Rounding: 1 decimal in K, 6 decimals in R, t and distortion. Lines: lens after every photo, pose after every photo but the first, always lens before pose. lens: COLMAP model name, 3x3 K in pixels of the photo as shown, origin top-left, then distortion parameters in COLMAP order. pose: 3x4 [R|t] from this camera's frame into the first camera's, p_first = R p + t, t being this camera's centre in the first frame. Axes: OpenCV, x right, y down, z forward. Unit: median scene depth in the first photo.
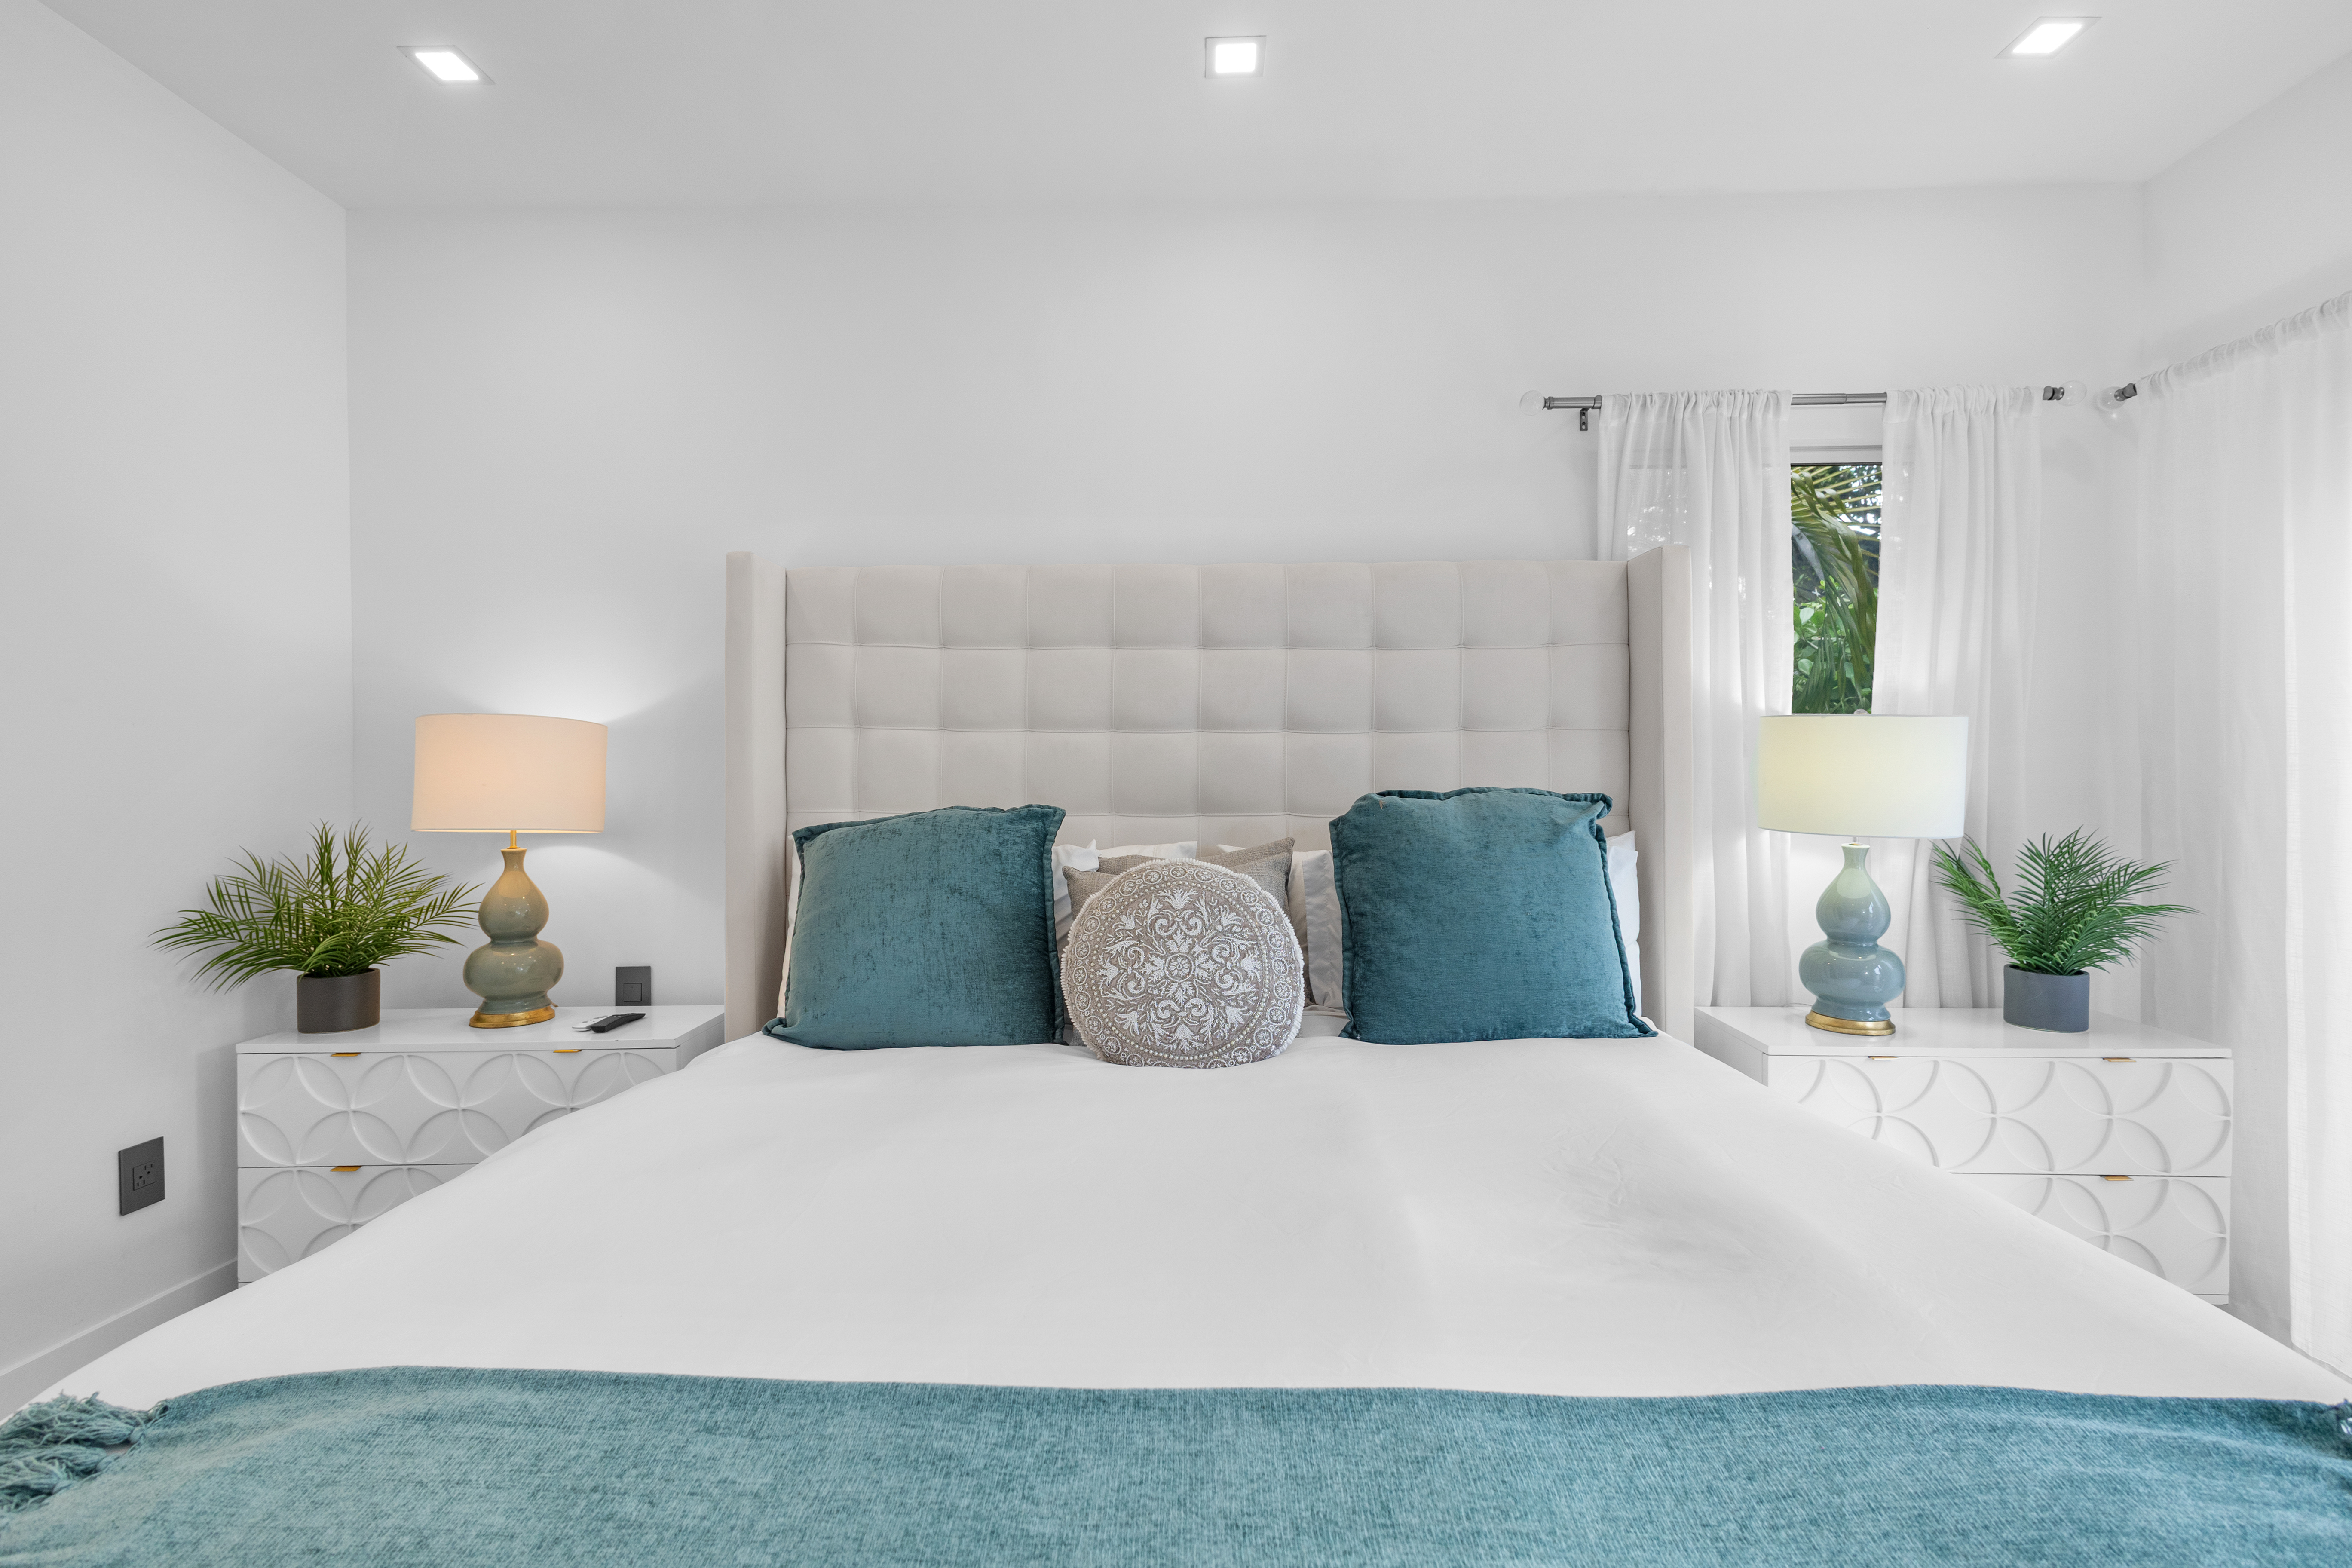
lens RADIAL K [[1084.5, 0, 1180.4], [0, 1084.5, 786.0], [0, 0, 1]] dist [0.012151, -0.003662]
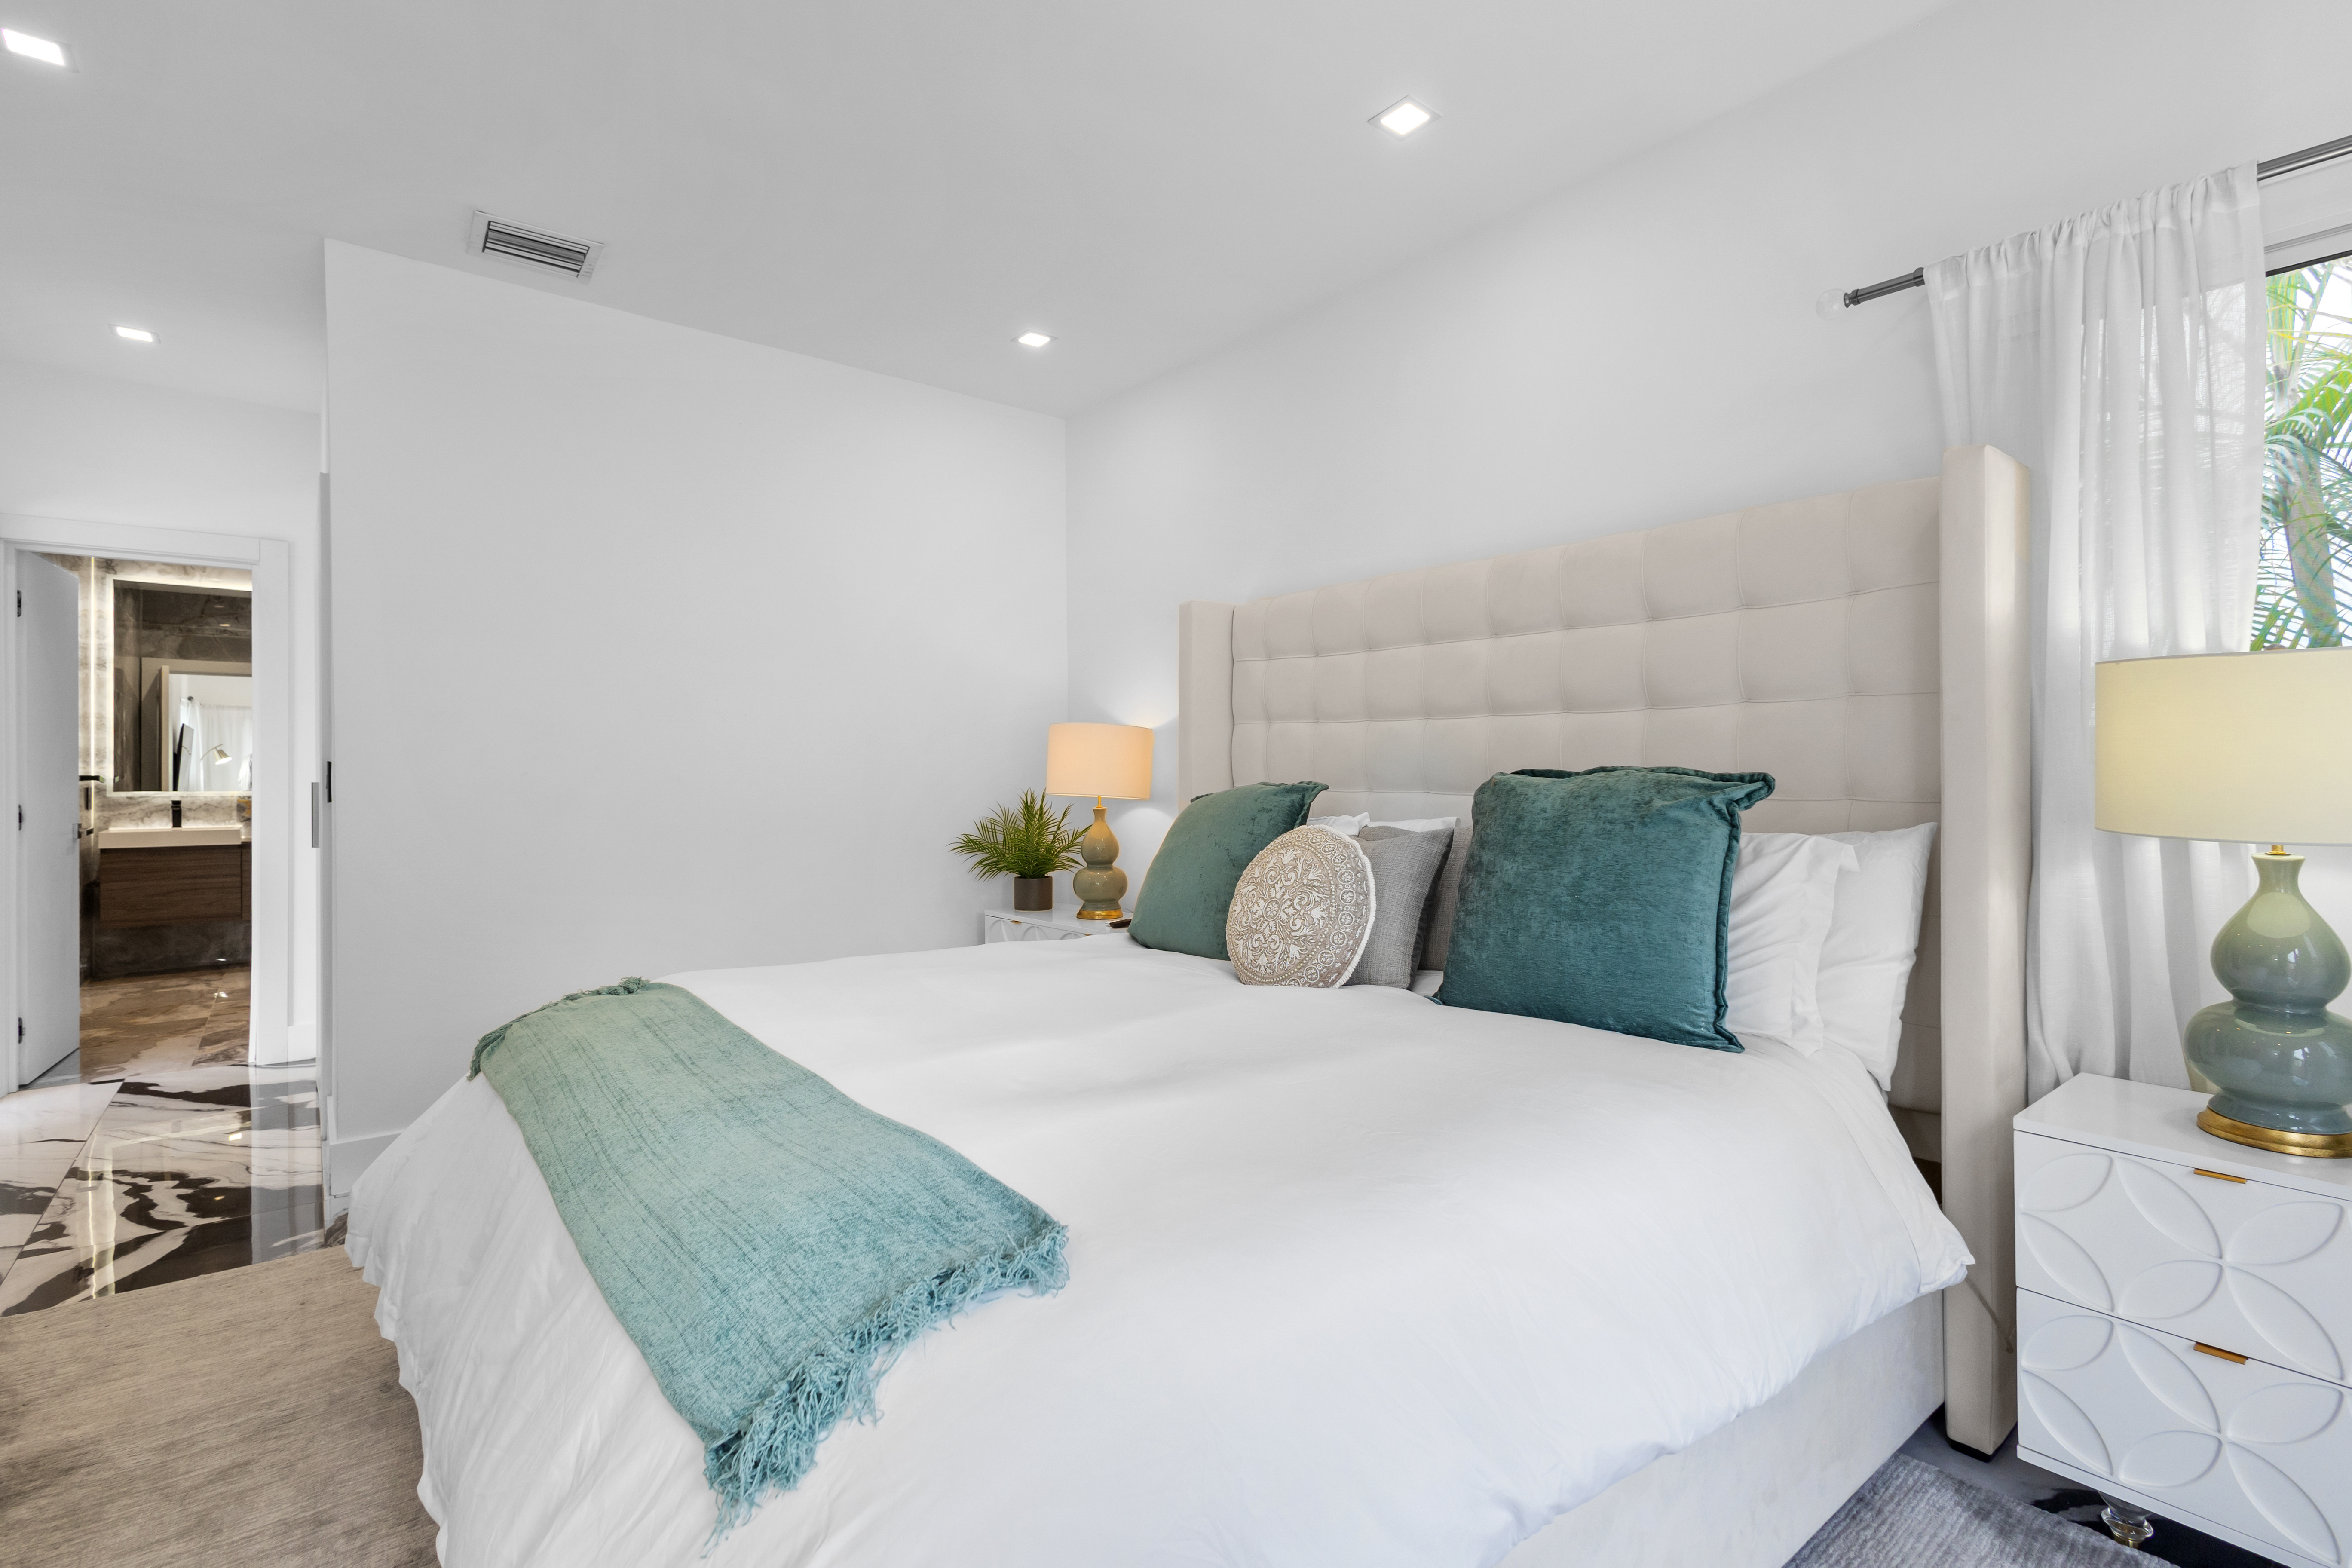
lens RADIAL K [[1084.5, 0, 1177.6], [0, 1084.5, 779.5], [0, 0, 1]] dist [0.012151, -0.003662]
pose [[0.639353, 0.006208, -0.768888, 0.698933], [-0.002551, 0.999979, 0.005953, 0.007634], [0.768909, -0.001845, 0.639356, 0.089904]]
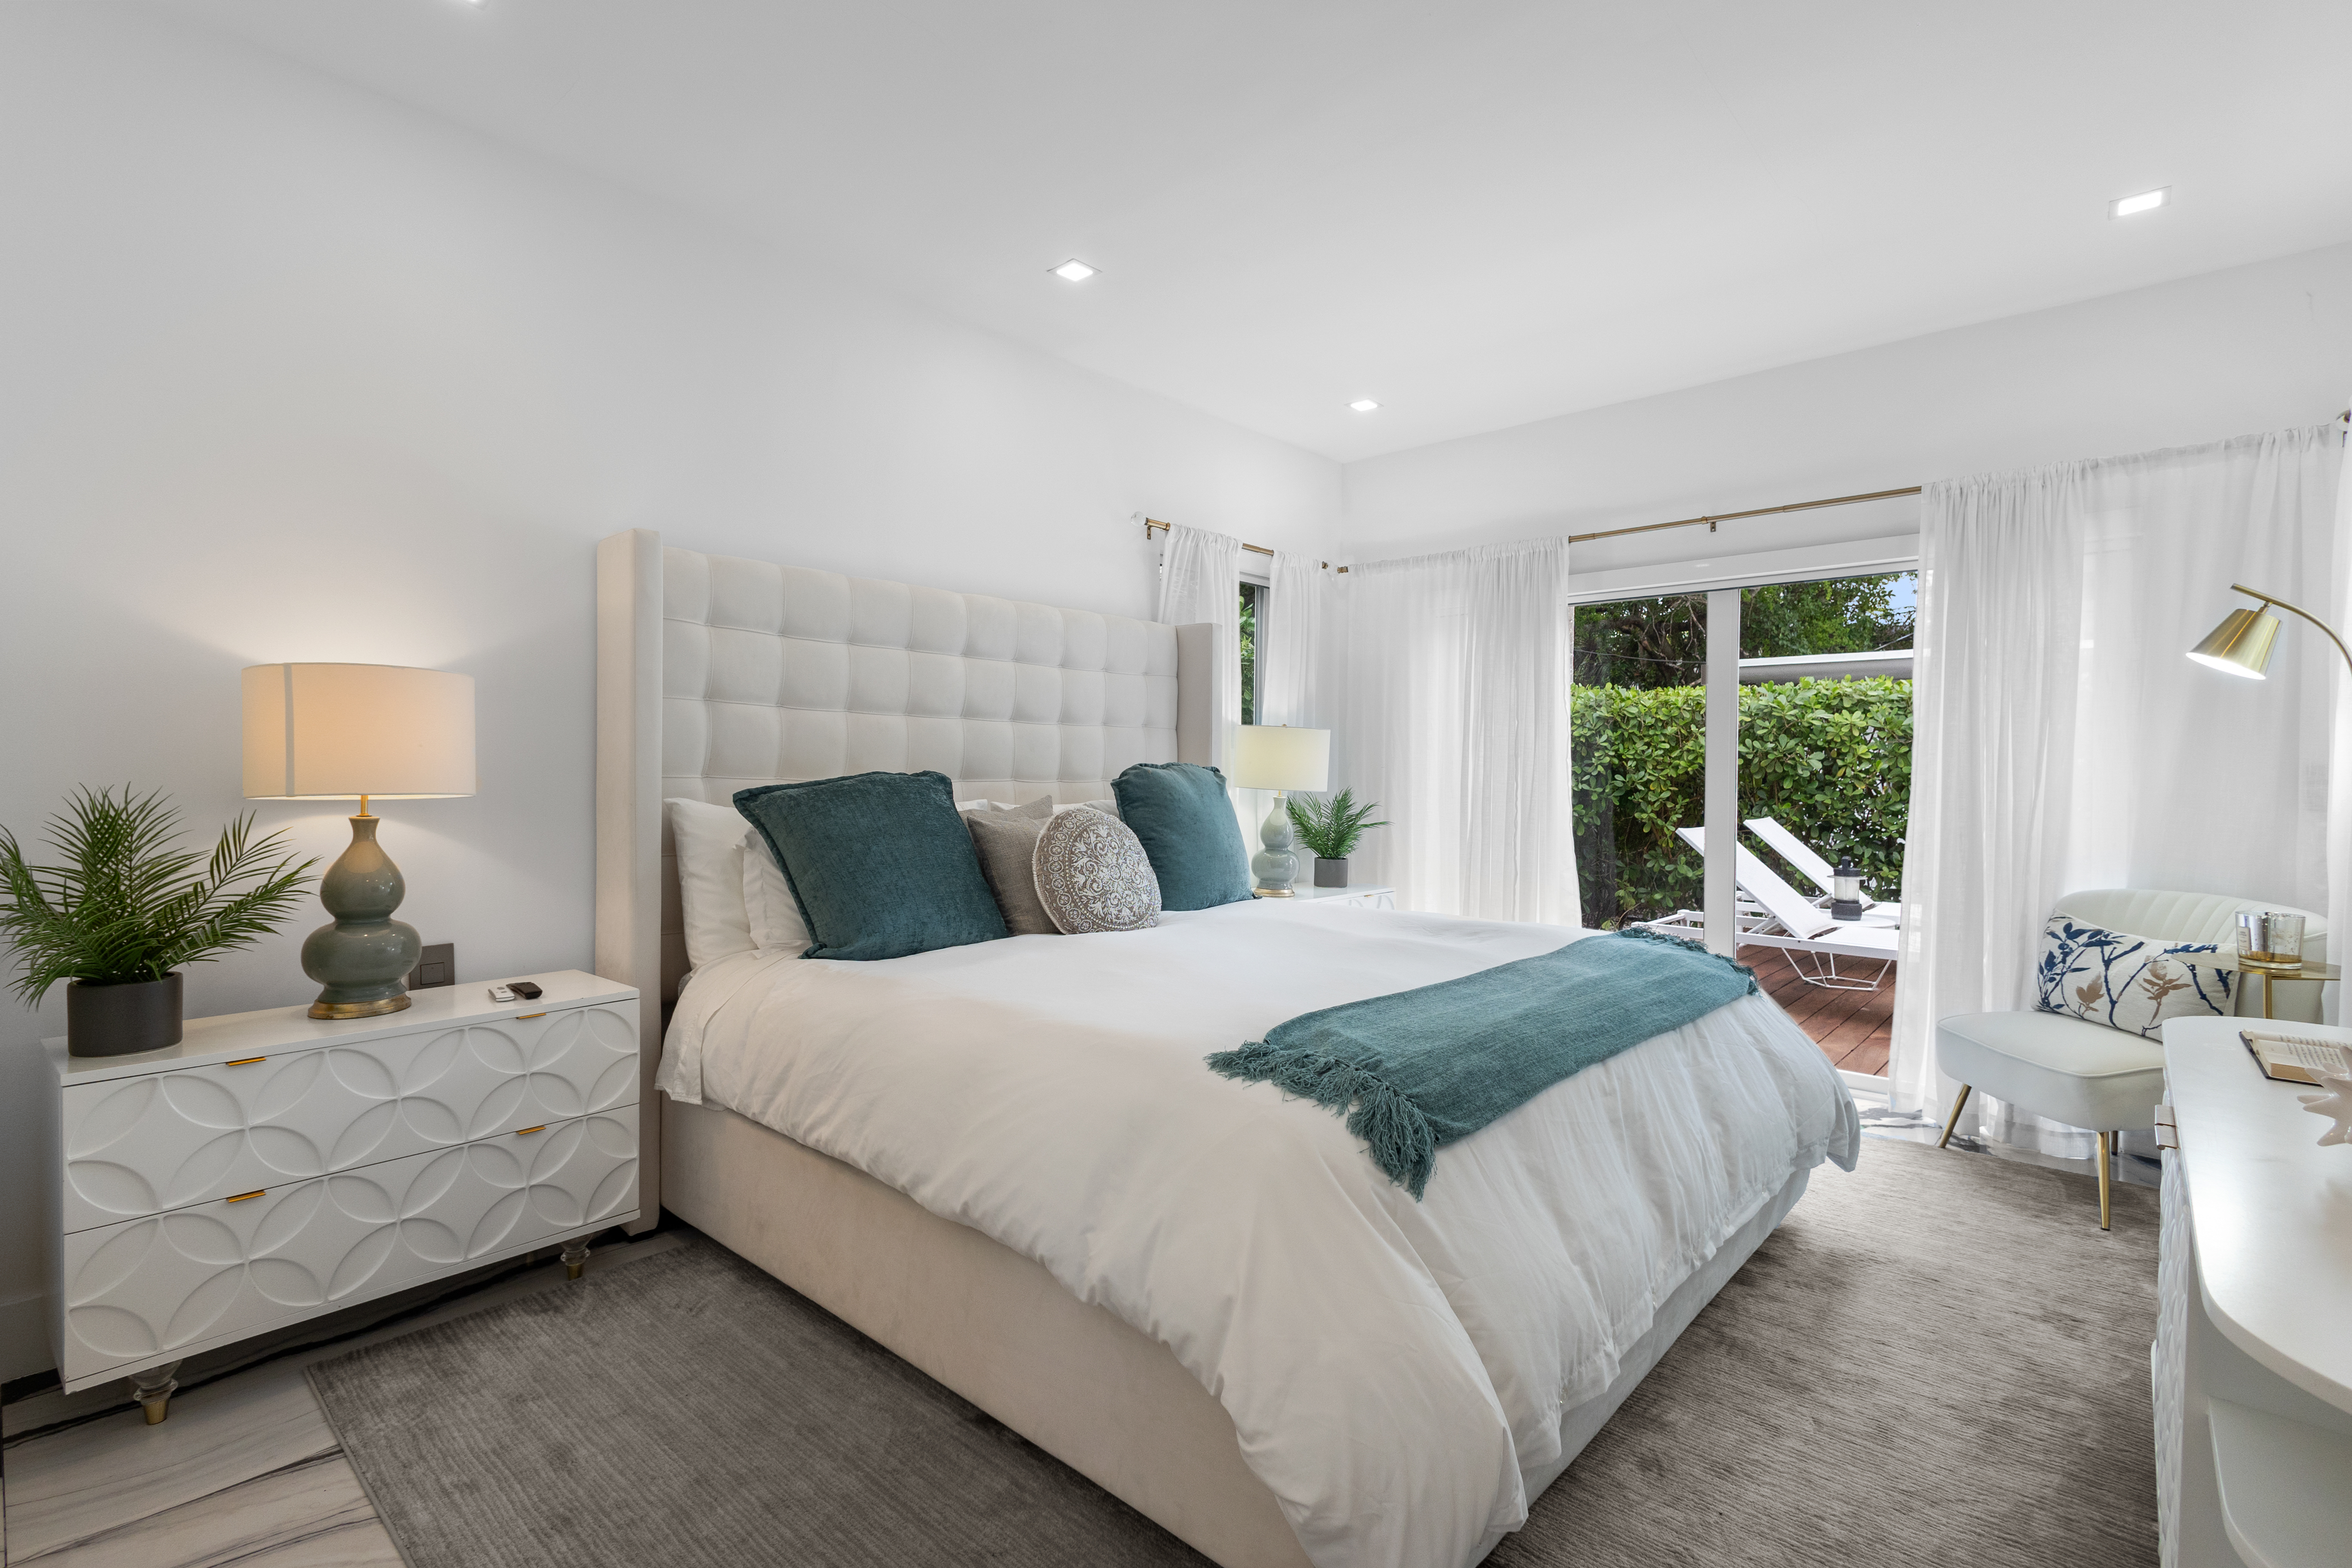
lens RADIAL K [[1084.5, 0, 1181.0], [0, 1084.5, 792.8], [0, 0, 1]] dist [0.012151, -0.003662]
pose [[0.654895, -0.007935, 0.755678, -0.893787], [-0.008024, 0.999815, 0.017453, 0.016931], [-0.755677, -0.017494, 0.654711, -0.089428]]
